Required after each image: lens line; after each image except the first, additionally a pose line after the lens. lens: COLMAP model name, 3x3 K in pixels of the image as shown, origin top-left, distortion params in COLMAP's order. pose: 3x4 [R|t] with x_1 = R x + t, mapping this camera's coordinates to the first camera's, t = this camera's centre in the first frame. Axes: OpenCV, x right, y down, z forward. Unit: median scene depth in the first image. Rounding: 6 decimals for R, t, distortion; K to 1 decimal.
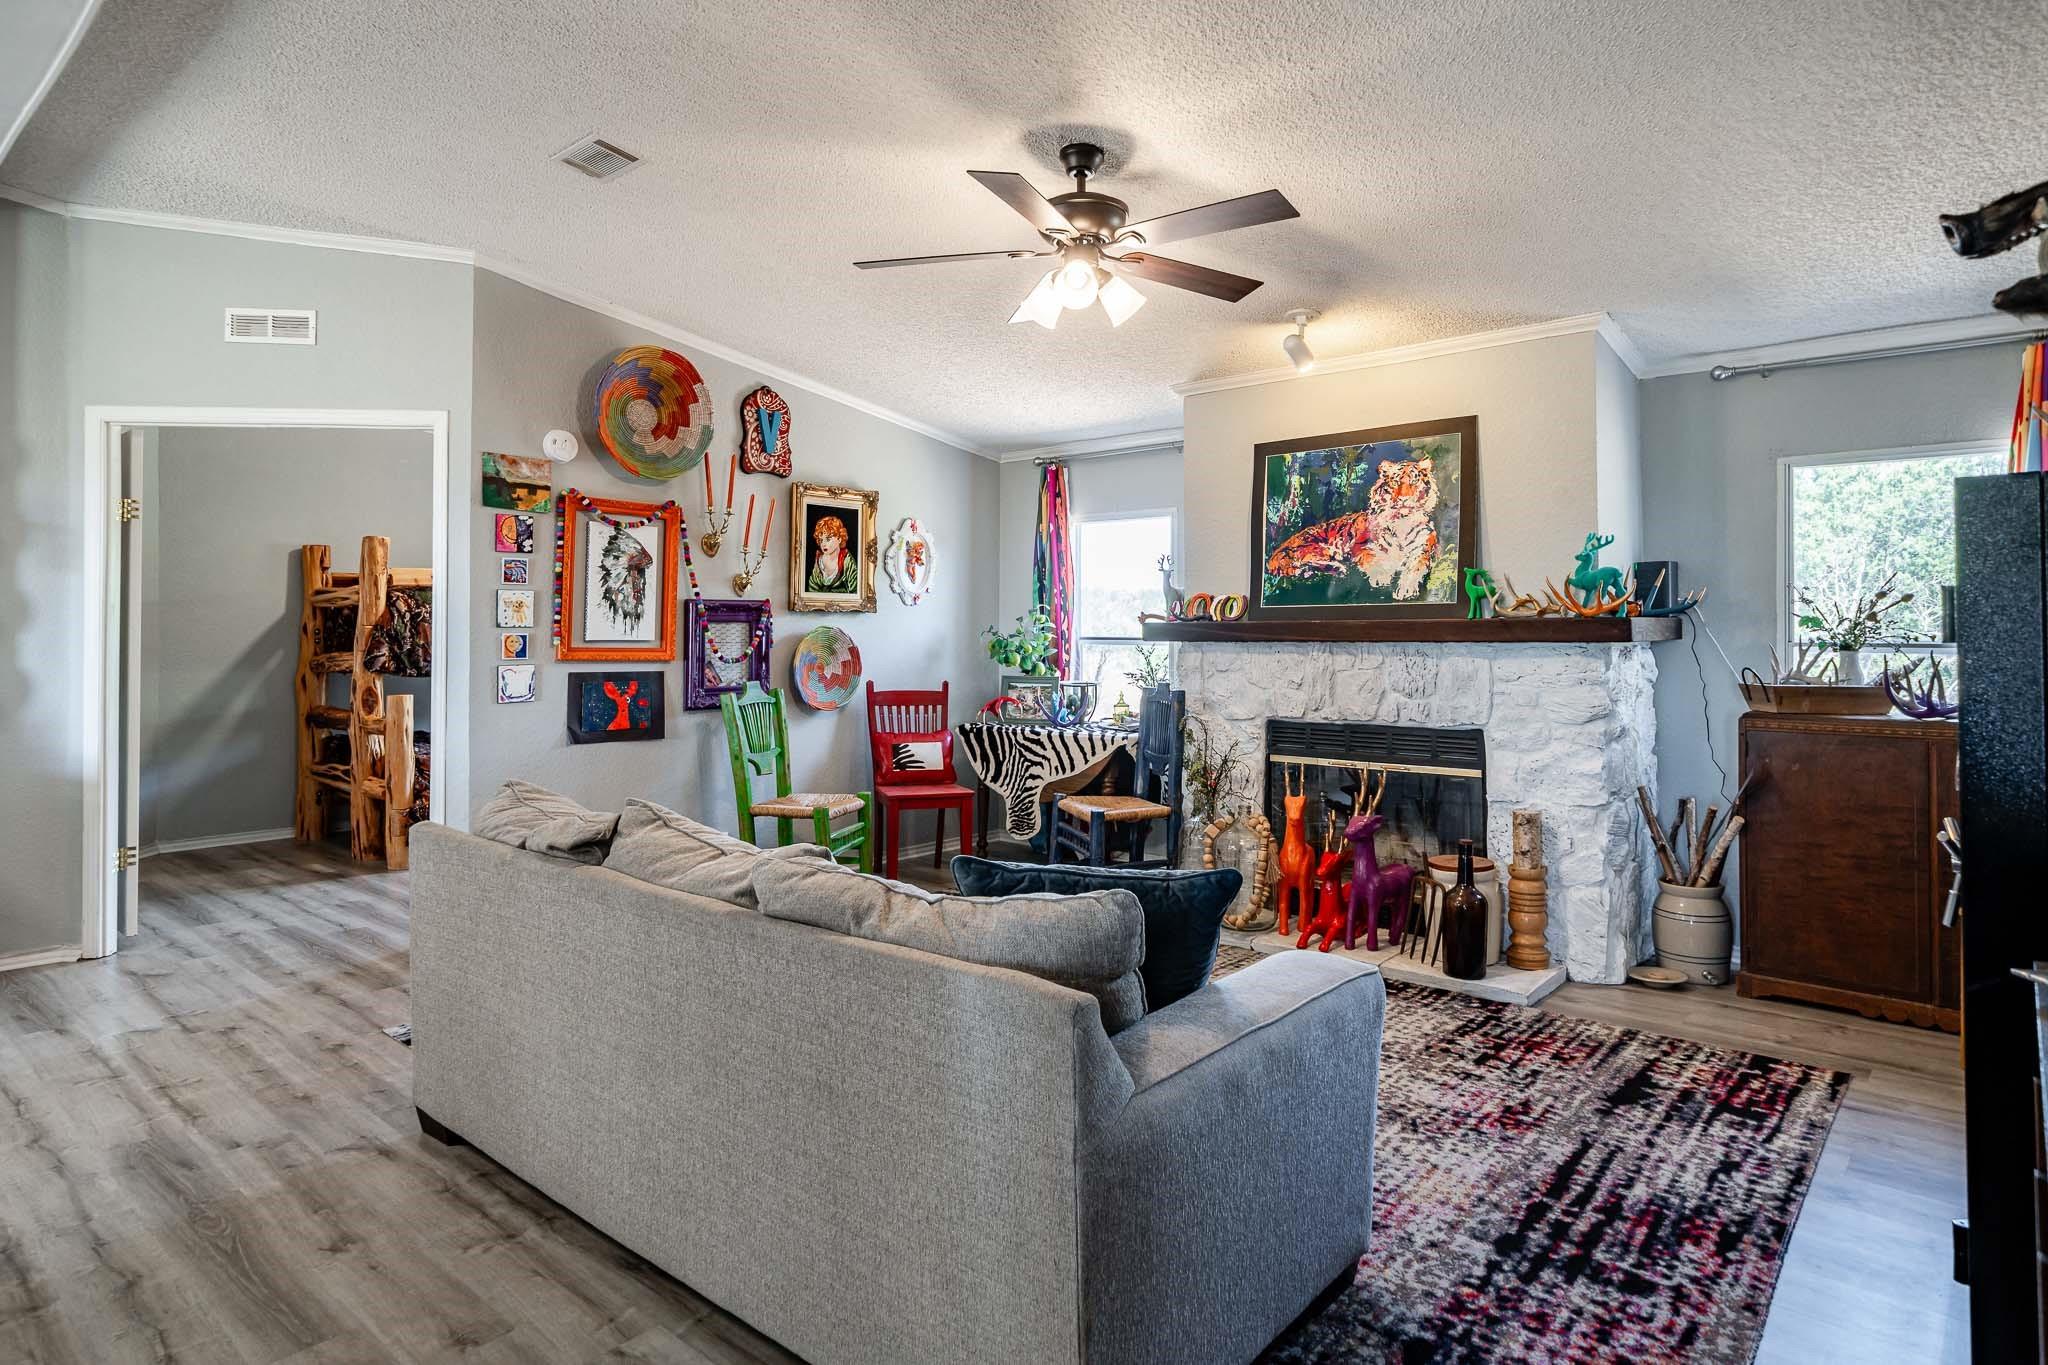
lens RADIAL K [[1116.6, 0, 1004.0], [0, 1116.6, 621.6], [0, 0, 1]] dist [-0.003707, -0.001012]
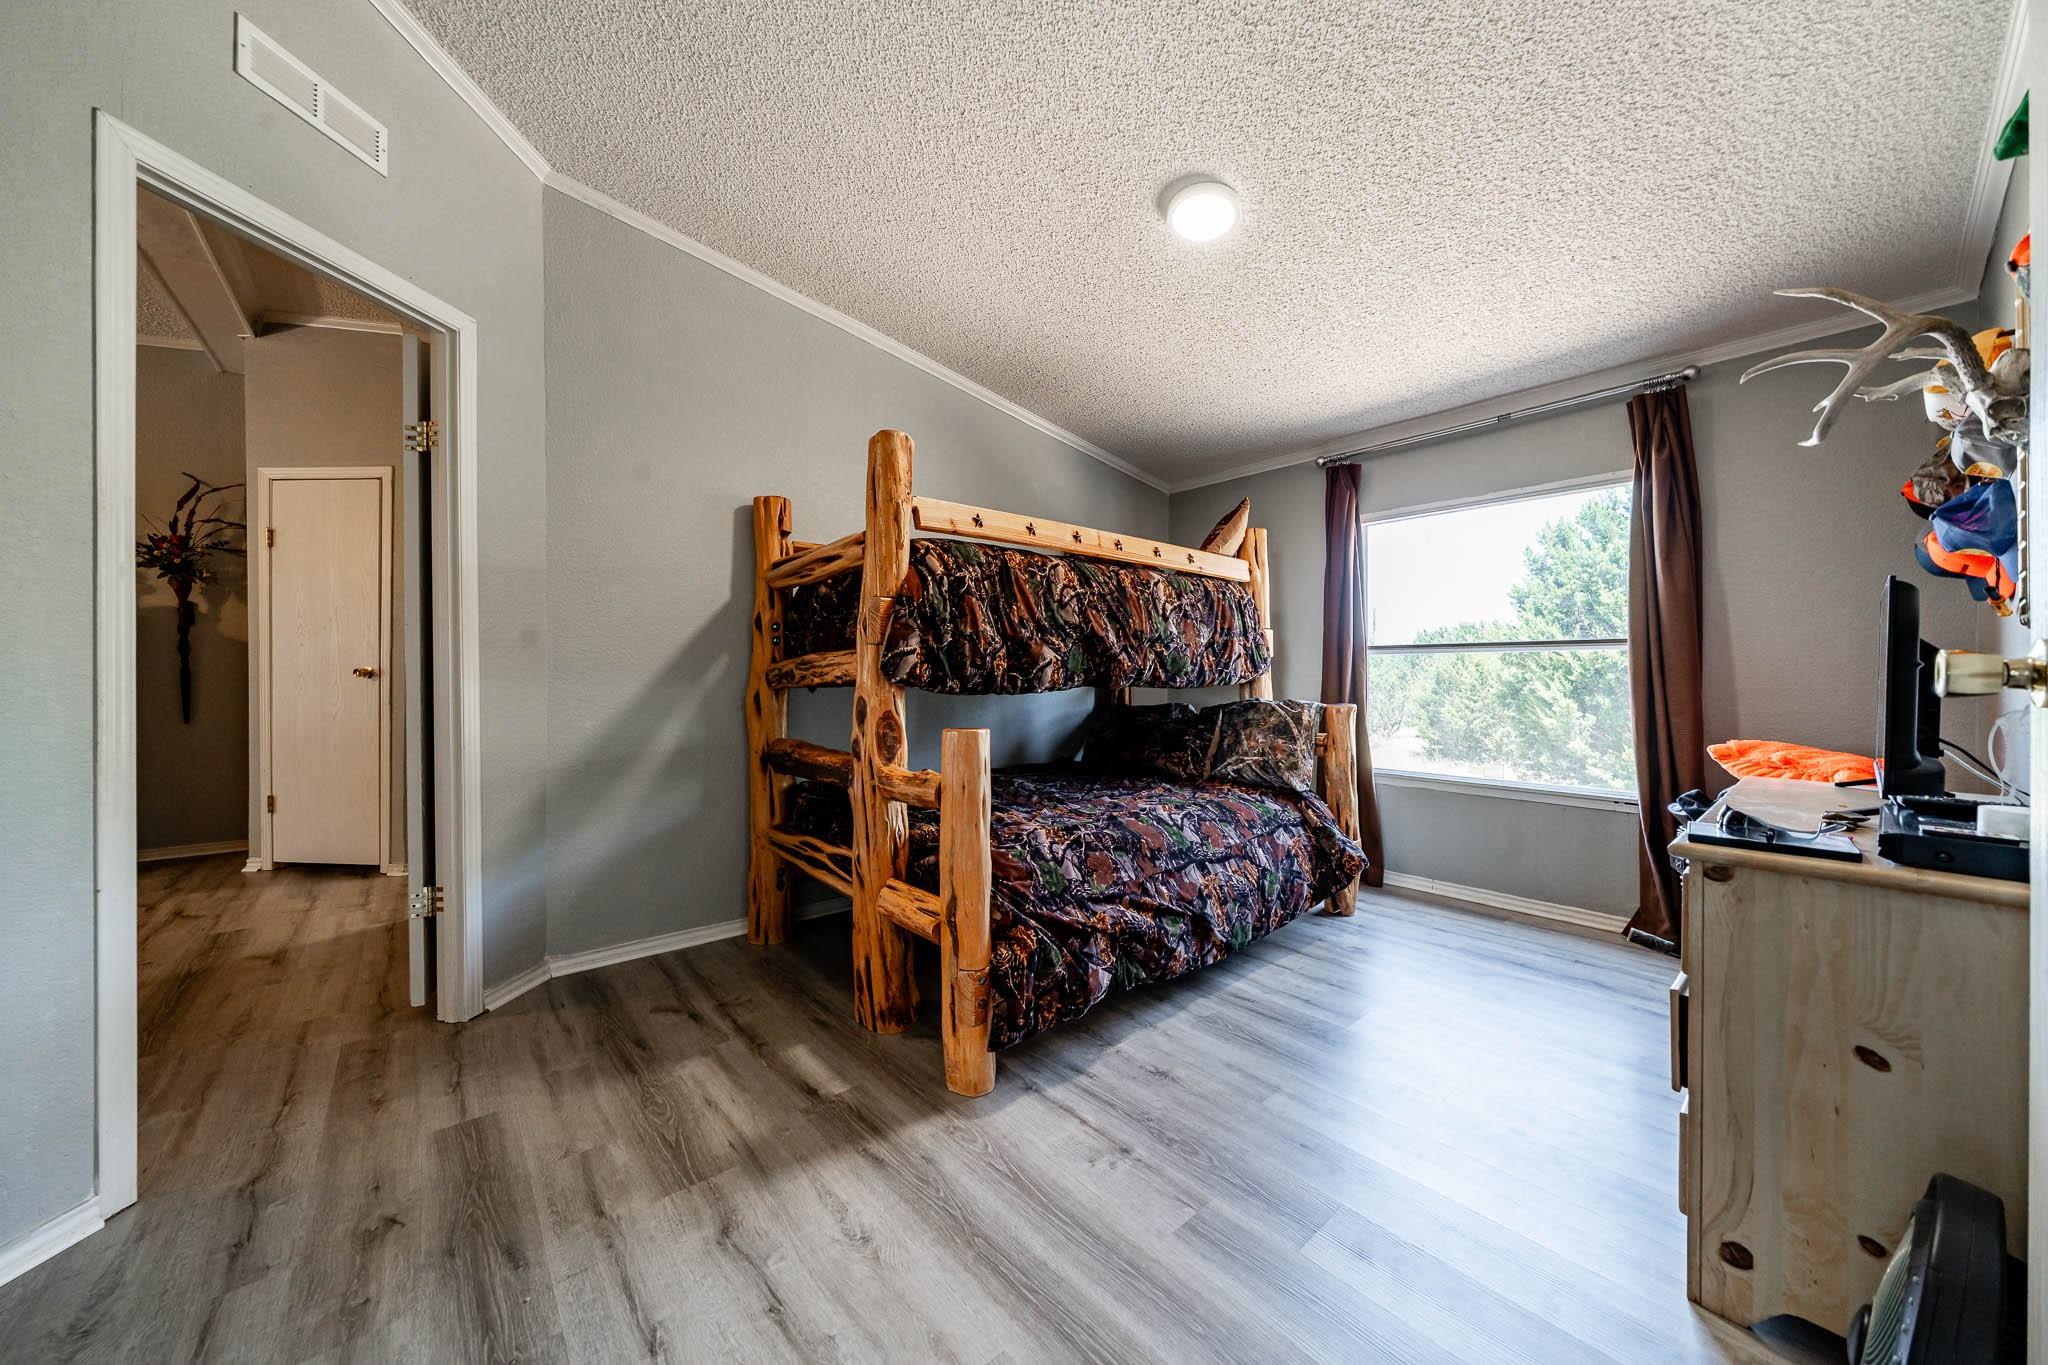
lens RADIAL K [[708.6, 0, 1013.2], [0, 708.6, 679.6], [0, 0, 1]] dist [-0.000740, 0.000000]
pose [[0.987551, -0.000524, -0.157300, -0.446653], [0.002822, 0.999893, 0.014382, 0.037663], [0.157276, -0.014647, 0.987446, 0.660232]]
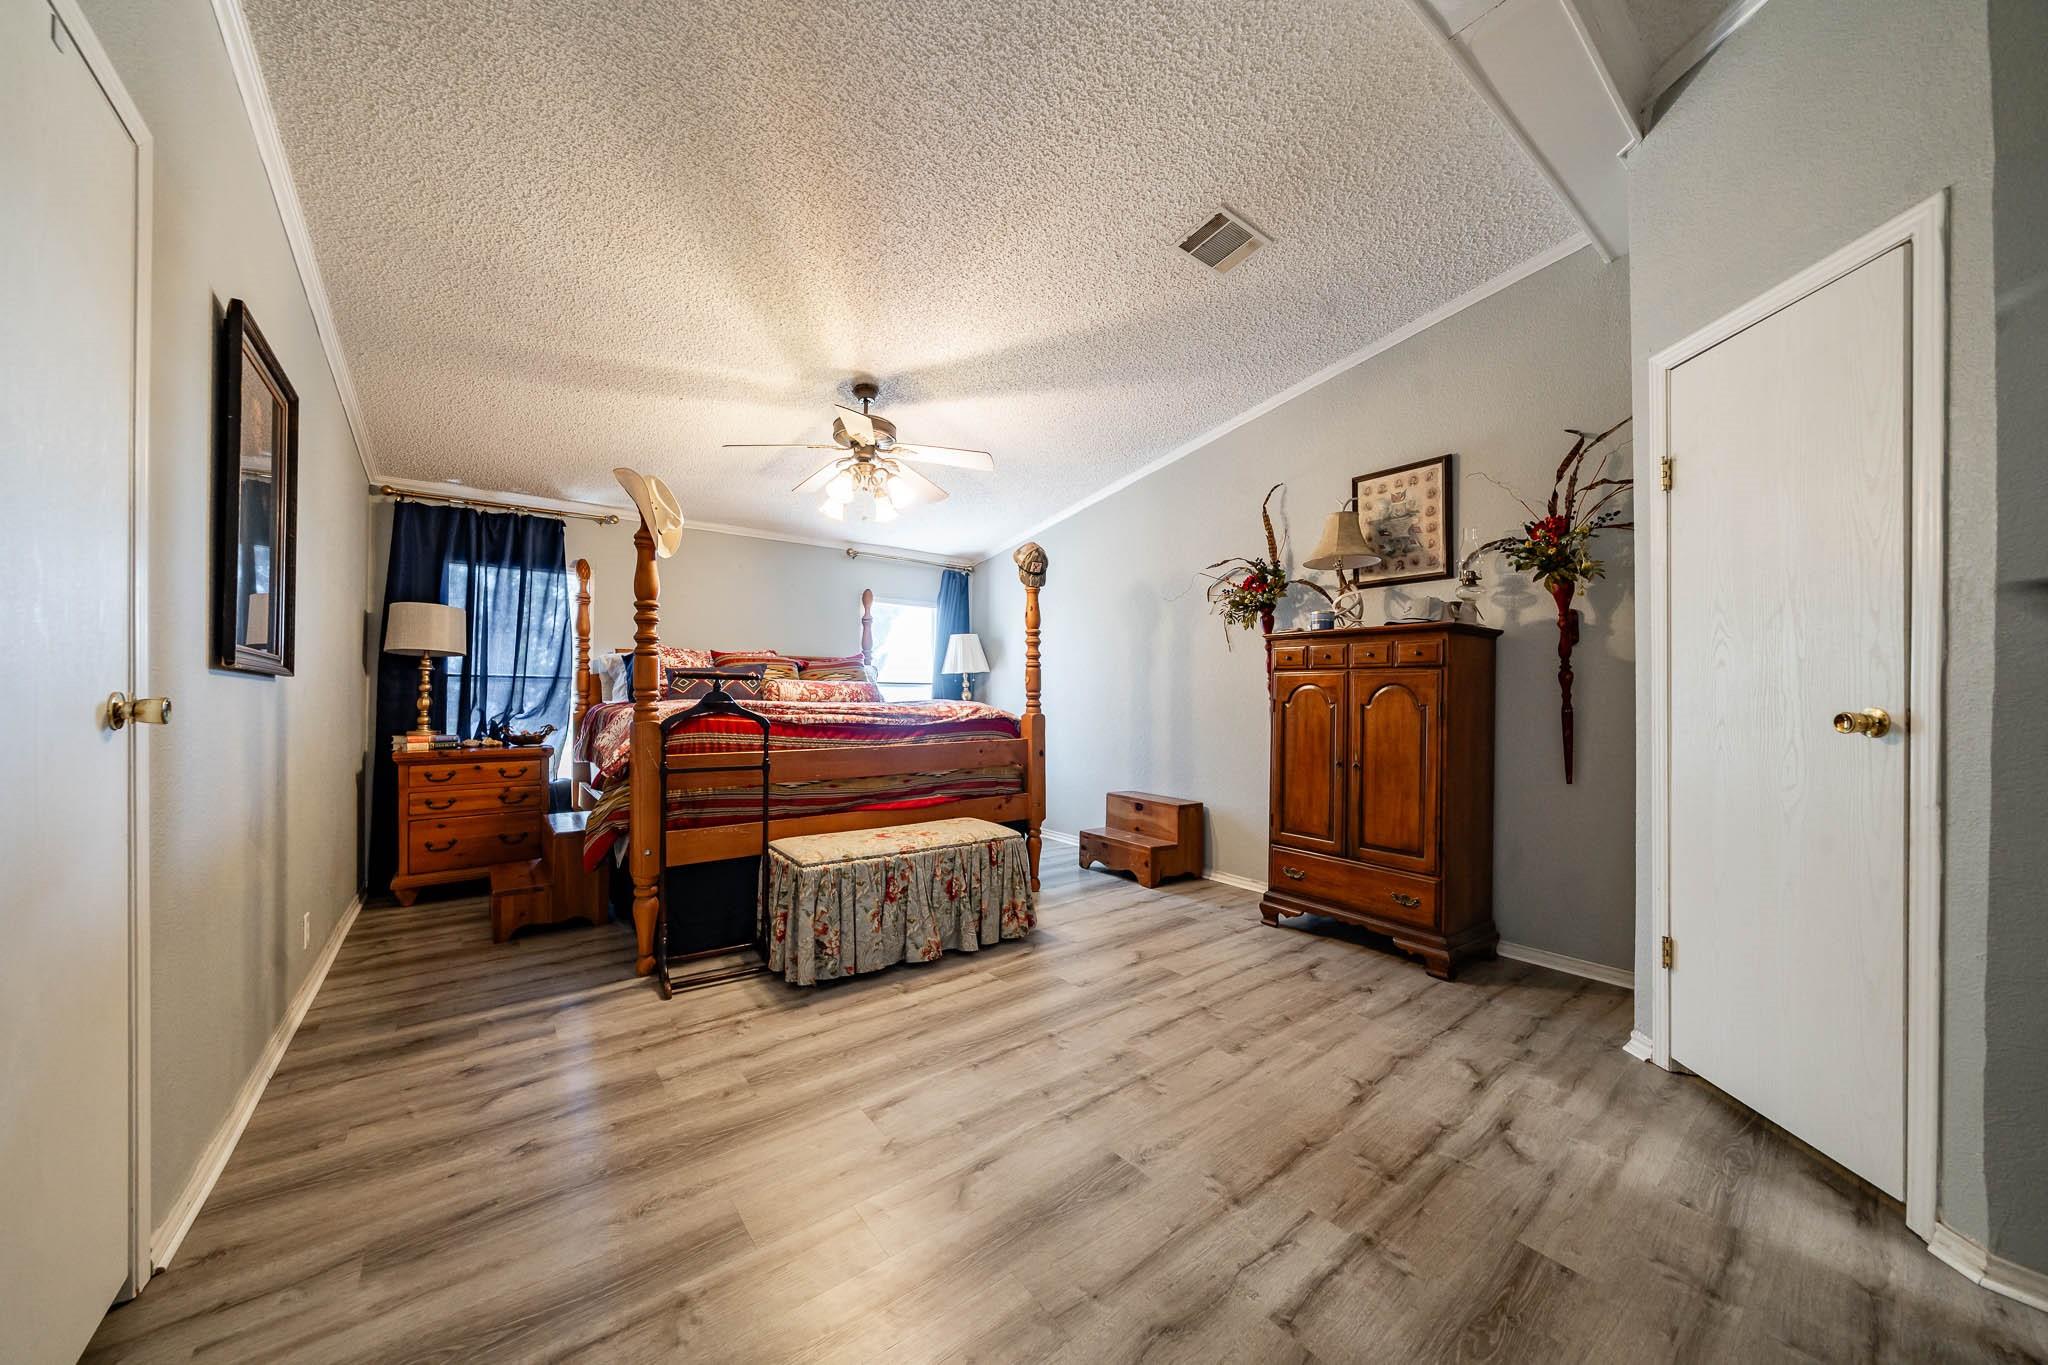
lens RADIAL K [[708.6, 0, 1021.6], [0, 708.6, 693.7], [0, 0, 1]] dist [-0.000740, 0.000000]
pose [[-0.192152, -0.008887, -0.981325, -0.605971], [0.005211, 0.999936, -0.010076, 0.033886], [0.981351, -0.007050, -0.192093, 0.785359]]
